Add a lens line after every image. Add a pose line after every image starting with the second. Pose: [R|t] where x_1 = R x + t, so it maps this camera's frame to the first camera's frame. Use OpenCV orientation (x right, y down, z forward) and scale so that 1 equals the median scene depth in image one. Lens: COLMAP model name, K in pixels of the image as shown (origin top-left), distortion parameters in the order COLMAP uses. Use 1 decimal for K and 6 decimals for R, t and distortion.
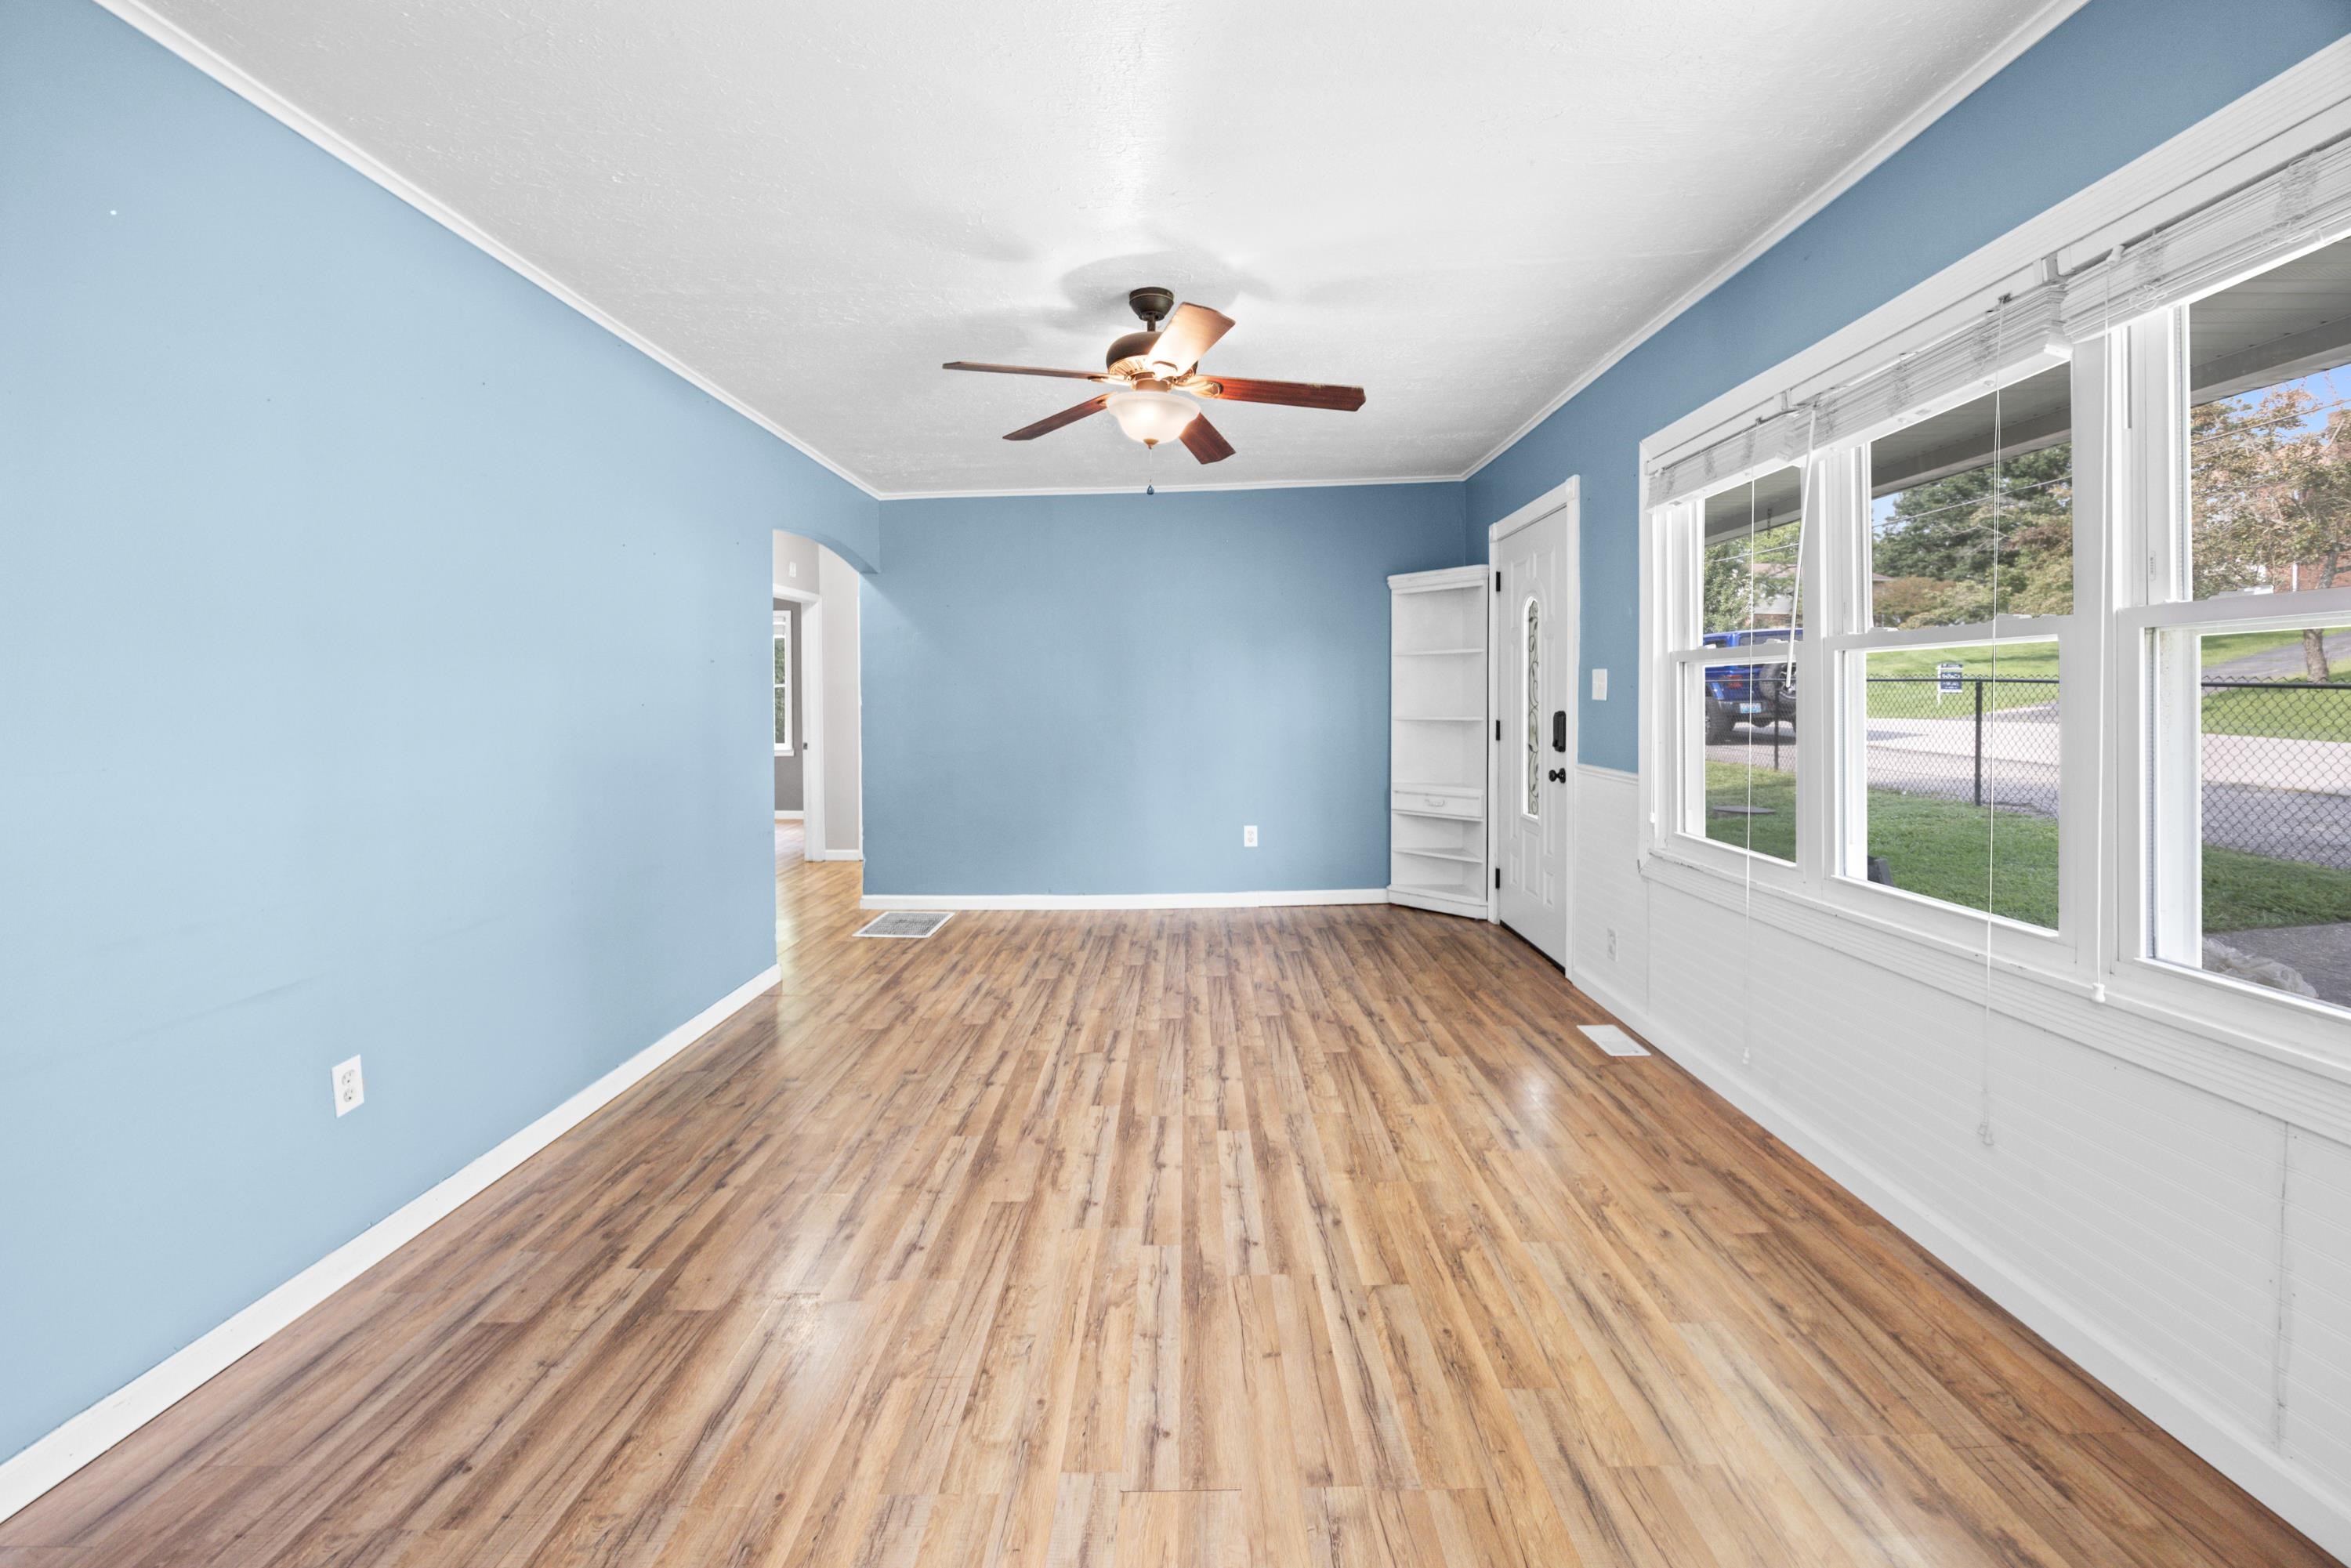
lens RADIAL K [[913.4, 0, 1175.0], [0, 913.4, 695.5], [0, 0, 1]] dist [-0.002586, 0.000001]
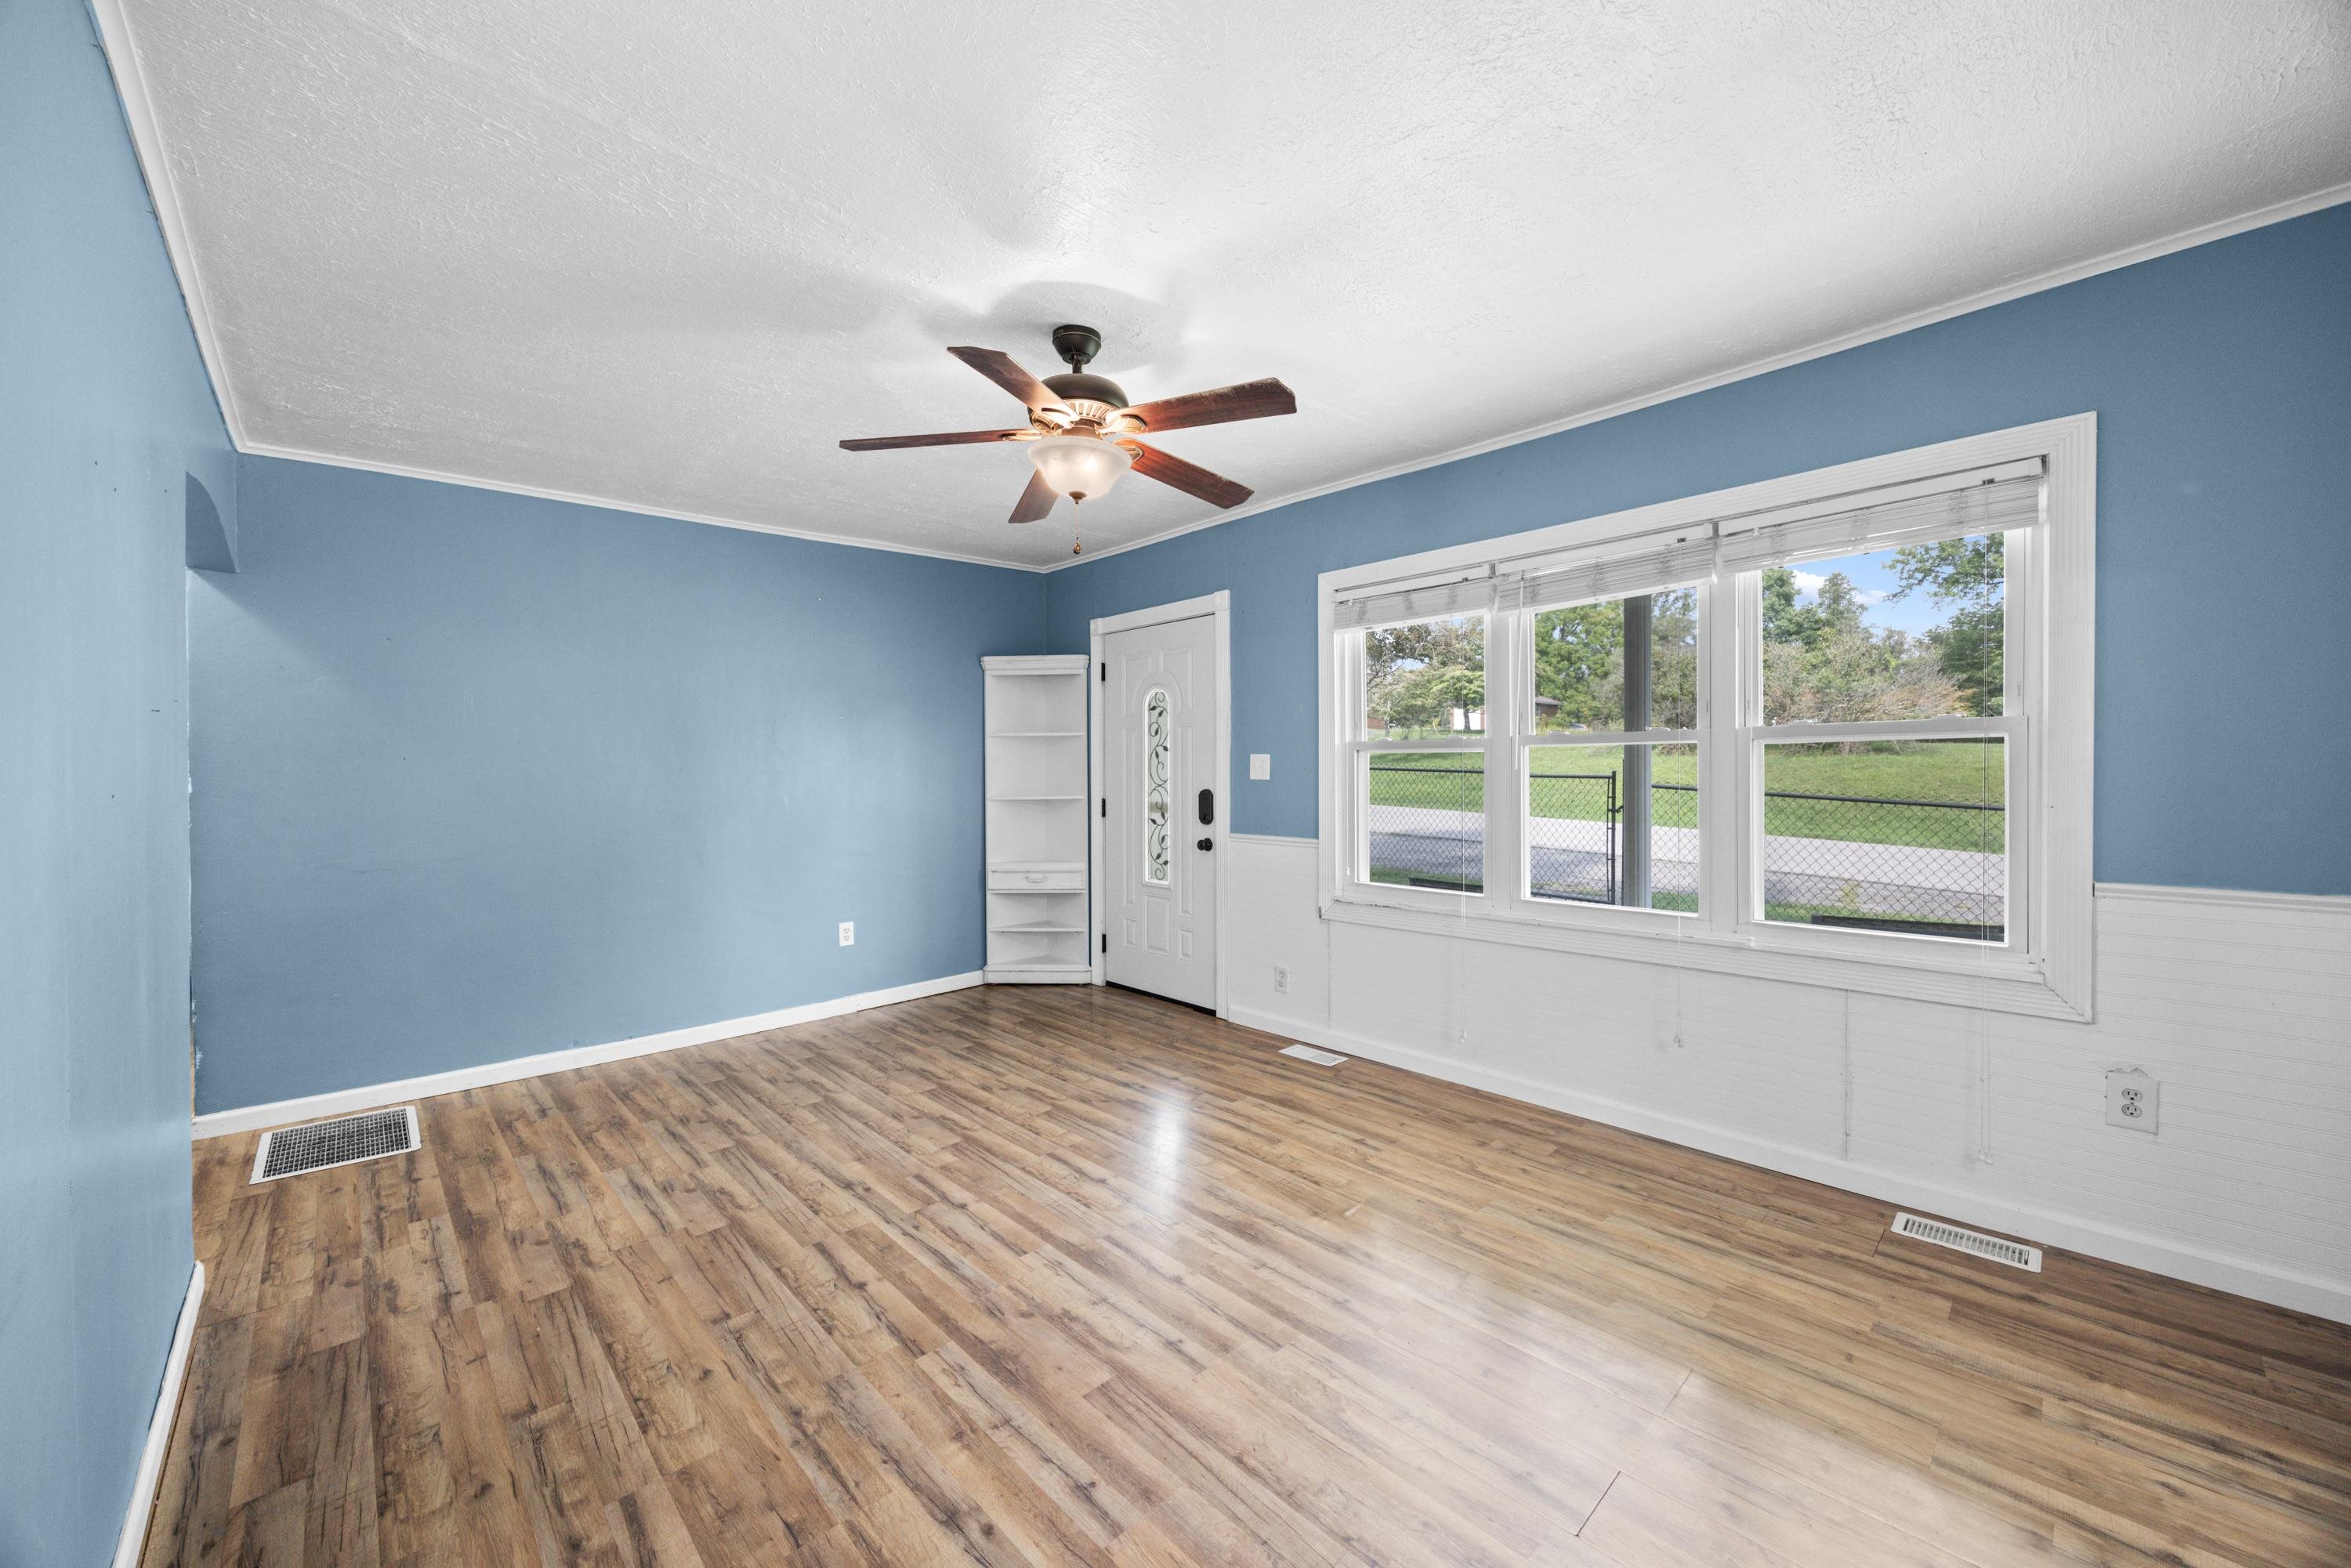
lens RADIAL K [[889.0, 0, 1179.8], [0, 889.0, 769.4], [0, 0, 1]] dist [-0.001694, -0.000031]
pose [[0.717995, 0.005167, 0.696029, -0.557982], [-0.000178, 0.999974, -0.007240, -0.000152], [-0.696049, 0.005074, 0.717977, 0.294507]]
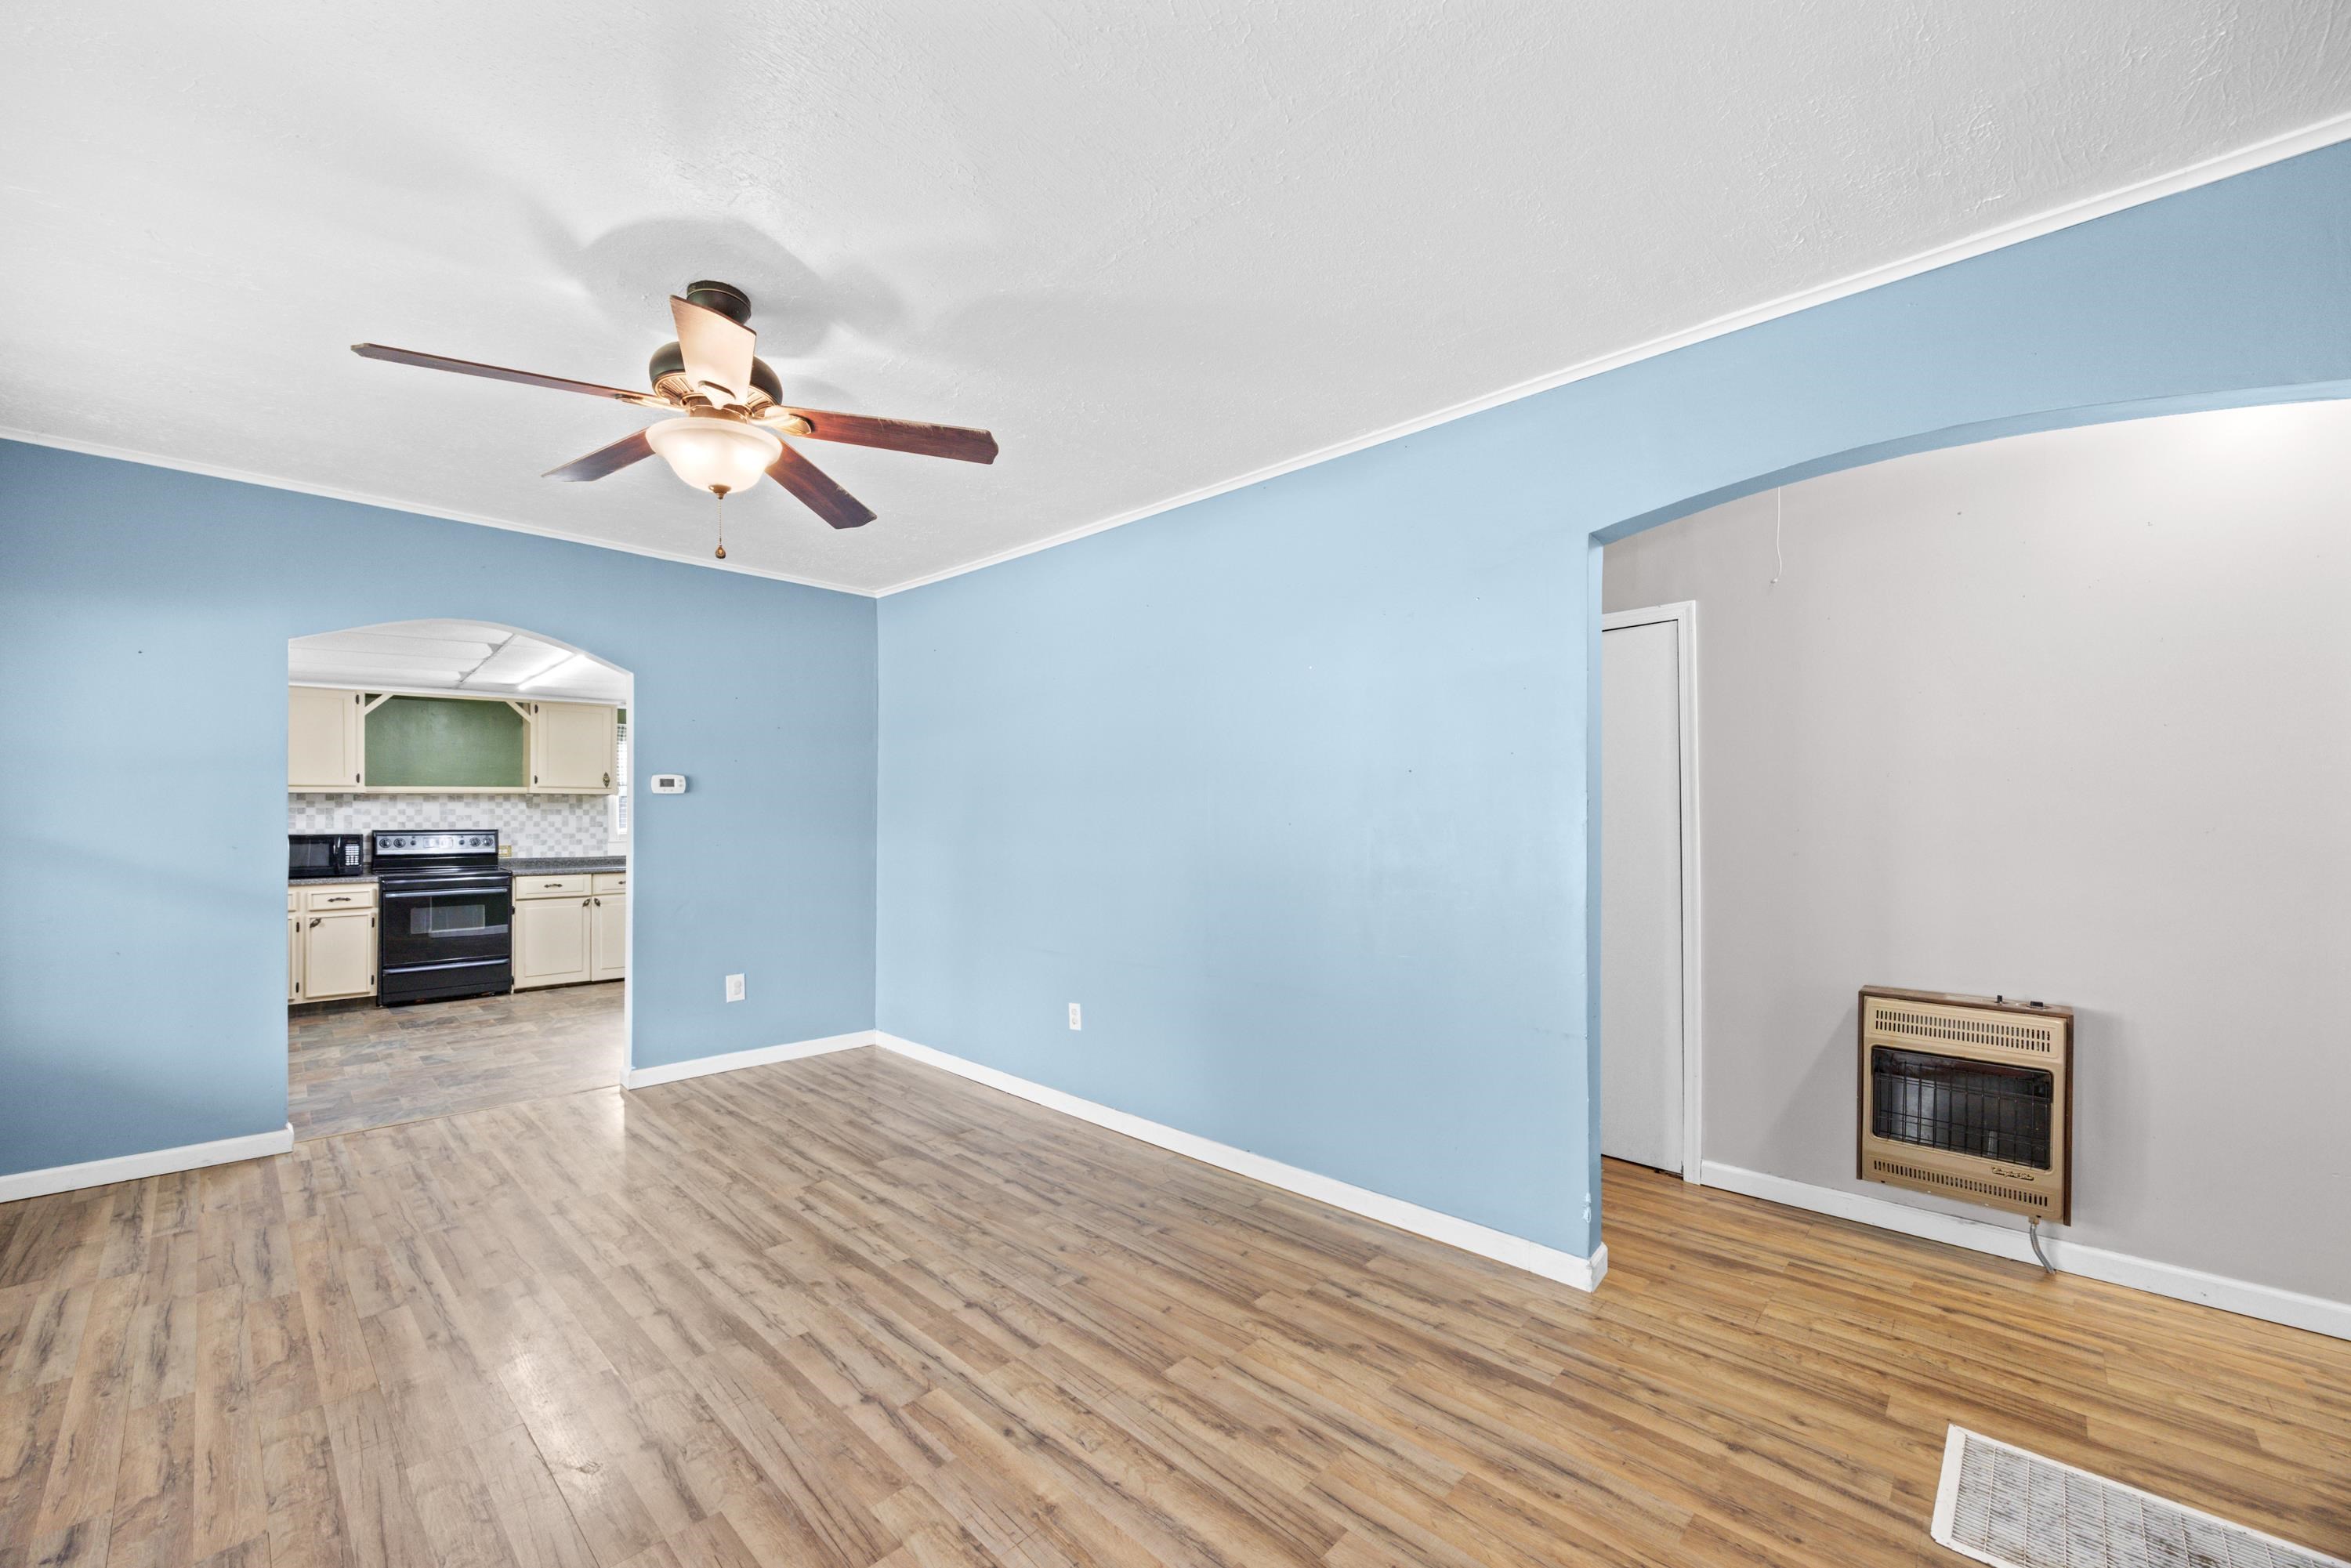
lens RADIAL K [[928.5, 0, 1174.2], [0, 928.5, 813.3], [0, 0, 1]] dist [-0.003088, -0.000590]
pose [[-0.680582, 0.008222, -0.732626, 0.280239], [0.009251, 0.999954, 0.002629, -0.005992], [0.732614, -0.004988, -0.680626, 1.773196]]
